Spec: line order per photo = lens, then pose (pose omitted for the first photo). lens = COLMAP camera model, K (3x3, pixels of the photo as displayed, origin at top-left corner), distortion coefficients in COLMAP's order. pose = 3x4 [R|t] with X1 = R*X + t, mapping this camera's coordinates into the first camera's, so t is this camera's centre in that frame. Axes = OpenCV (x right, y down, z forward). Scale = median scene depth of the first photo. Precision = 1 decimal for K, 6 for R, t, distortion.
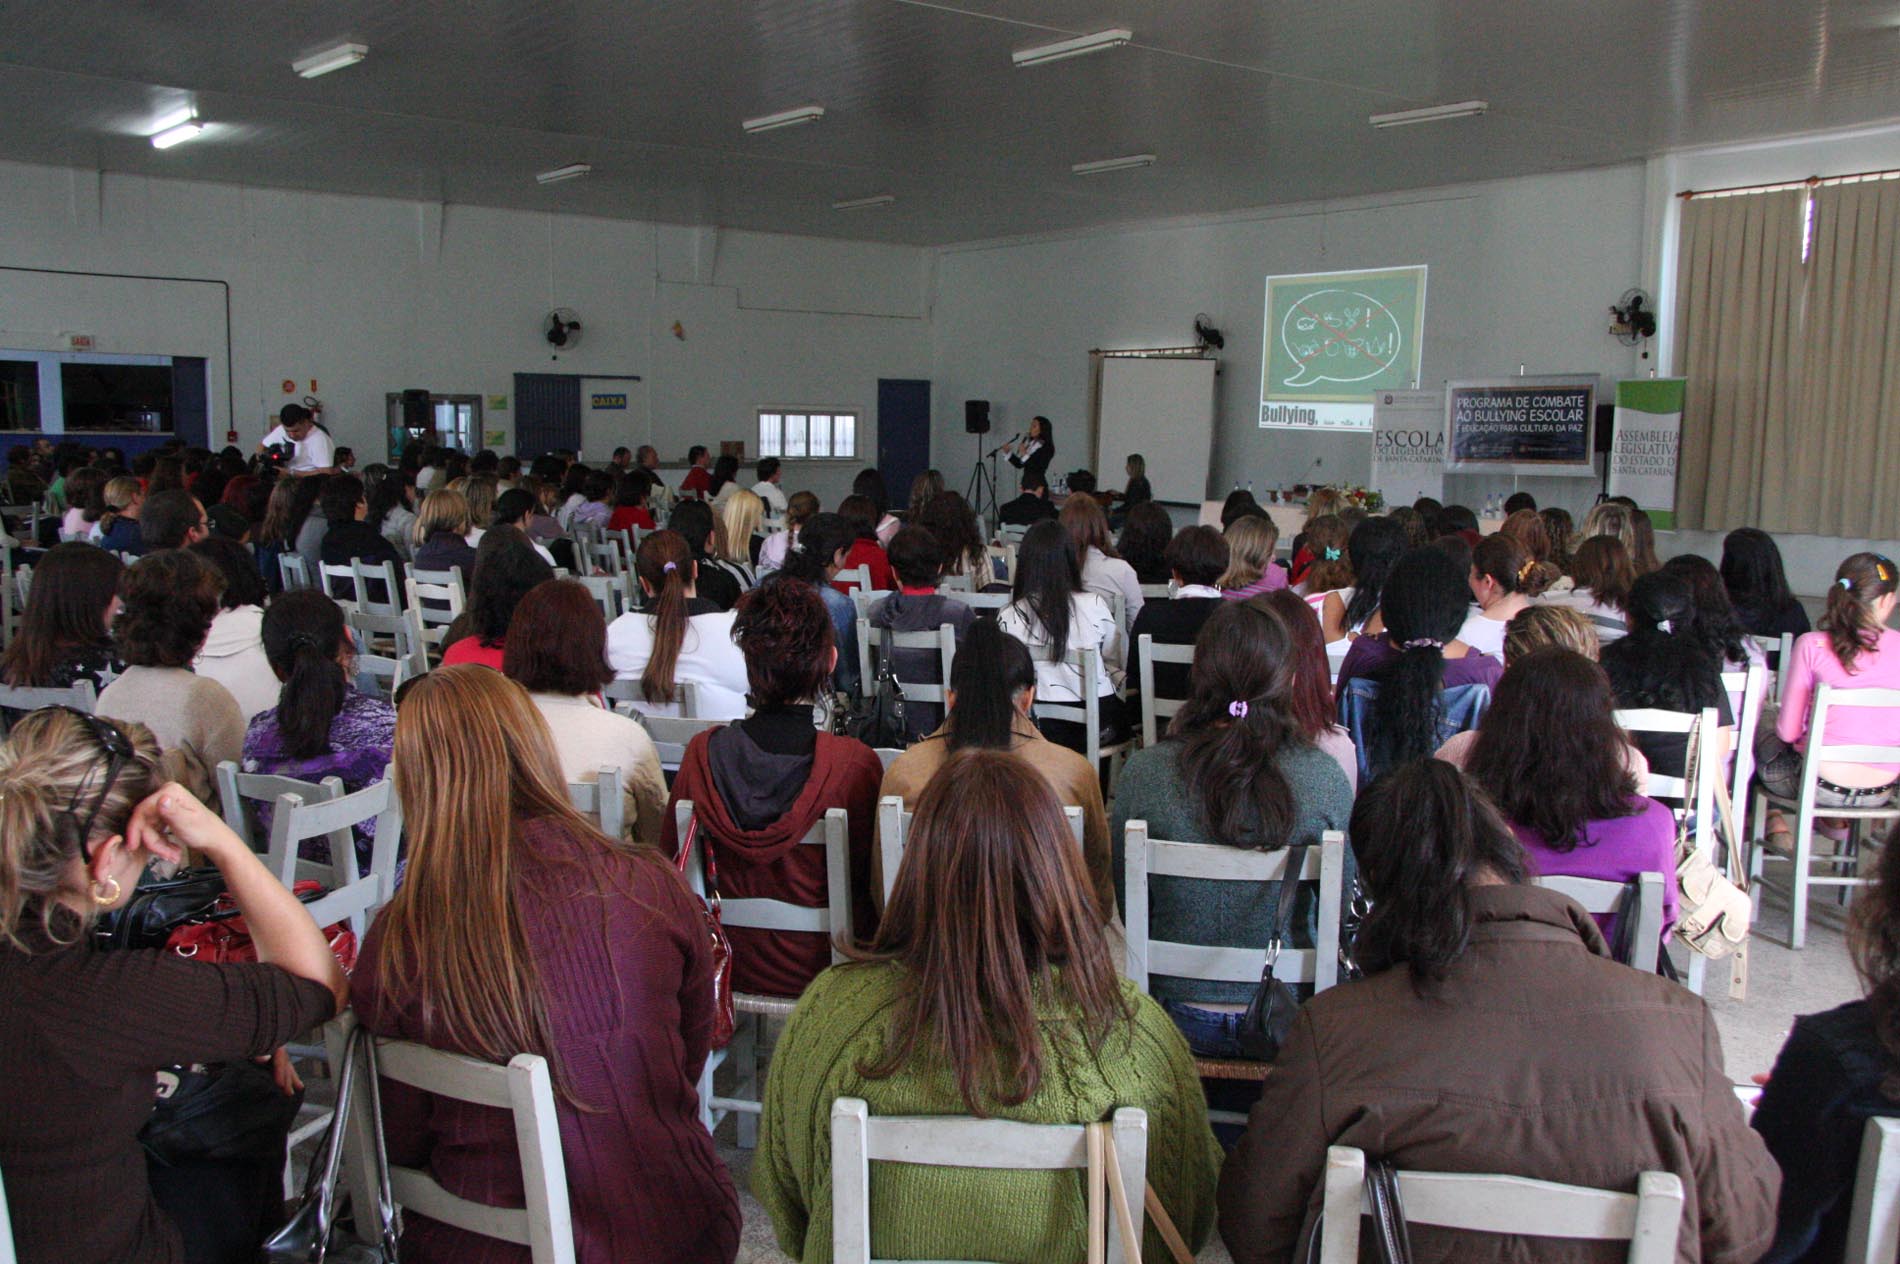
lens RADIAL K [[1872.9, 0, 948.0], [0, 1872.9, 638.2], [0, 0, 1]] dist [0.026610, 0.000000]
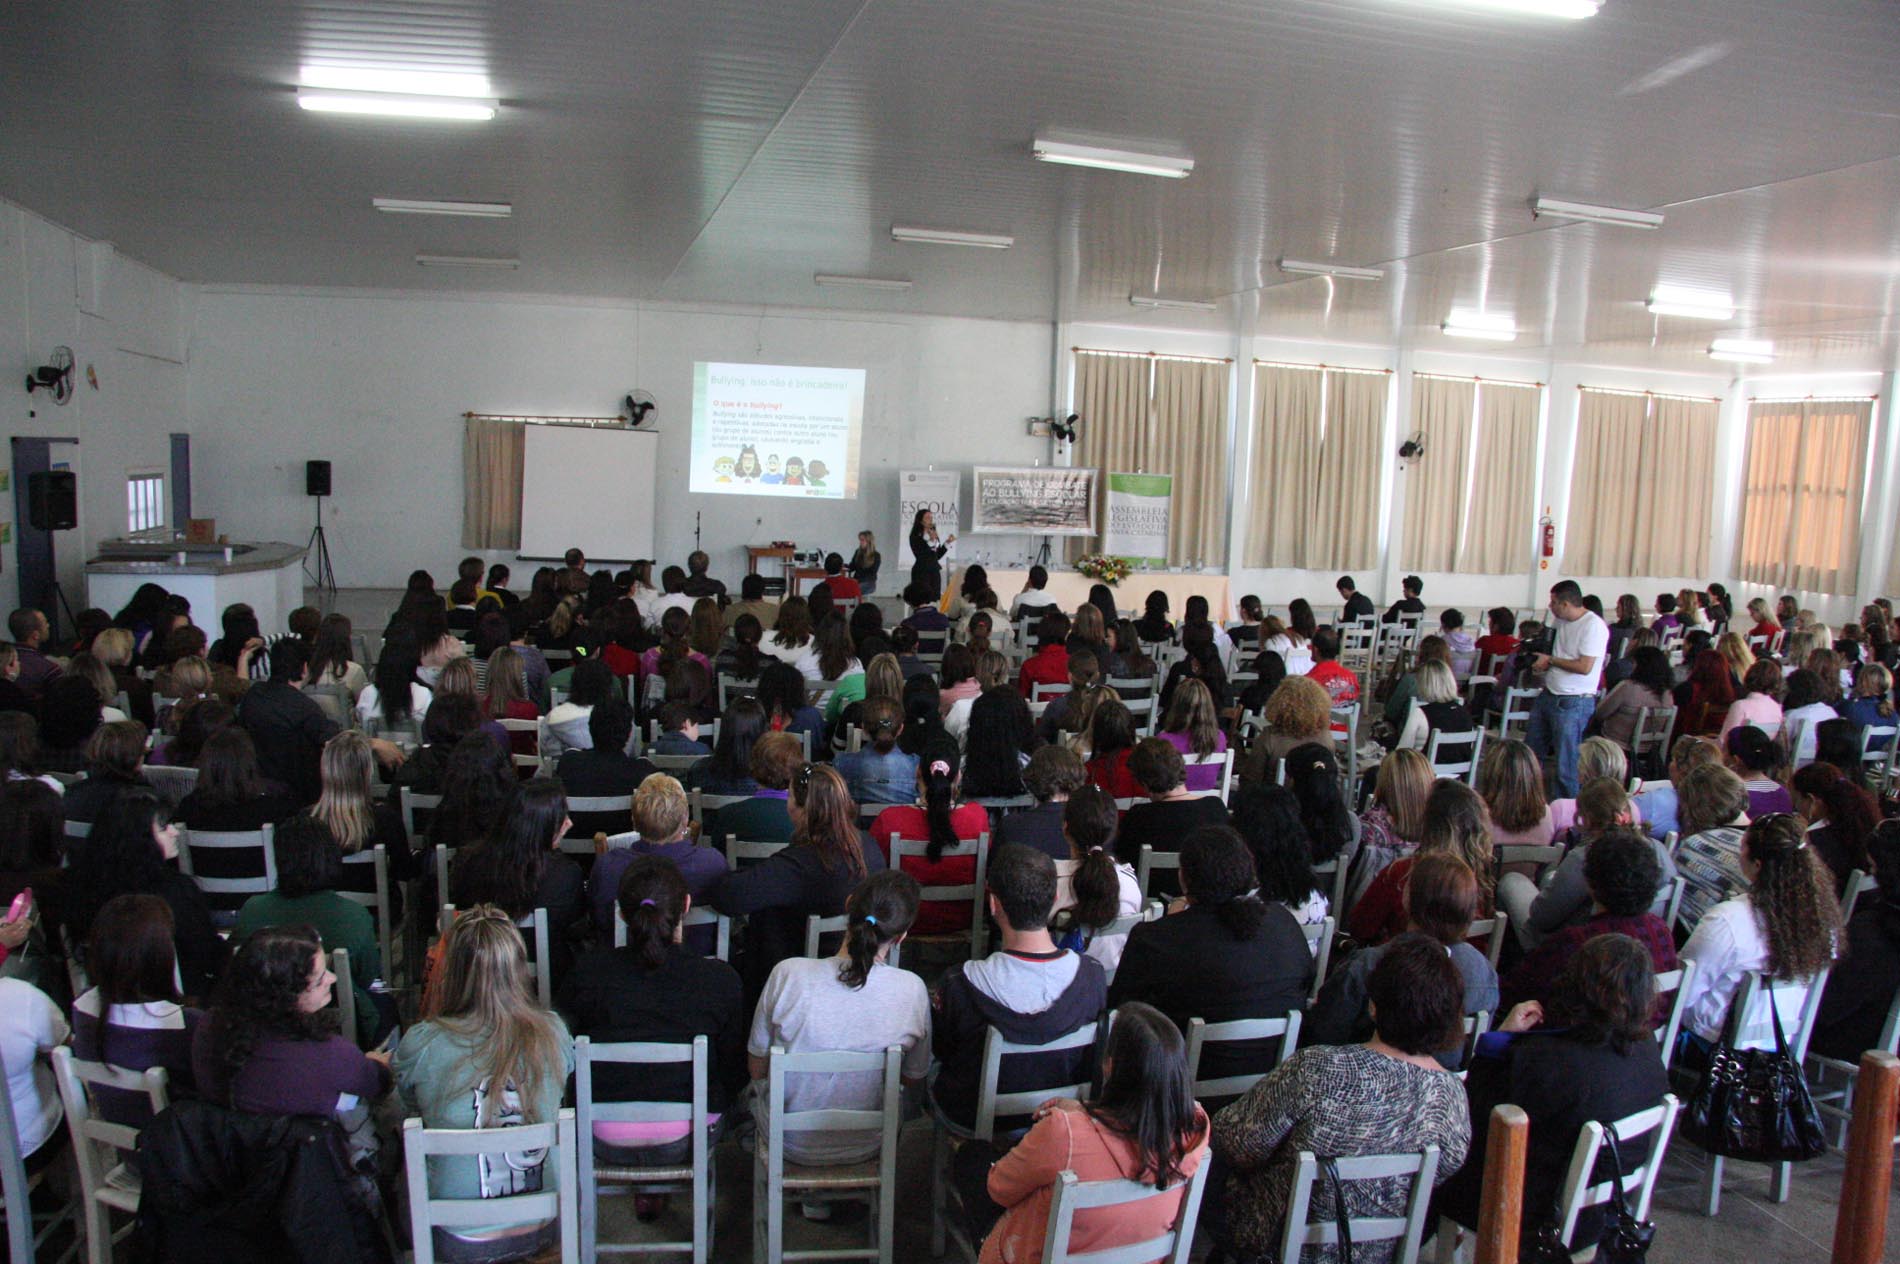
lens RADIAL K [[1502.0, 0, 950.8], [0, 1502.0, 630.0], [0, 0, 1]] dist [-0.008894, -0.004173]
pose [[0.402518, -0.106486, 0.909197, -0.613751], [0.080853, 0.993465, 0.080561, -0.089356], [-0.911834, 0.041084, 0.408497, 0.474731]]
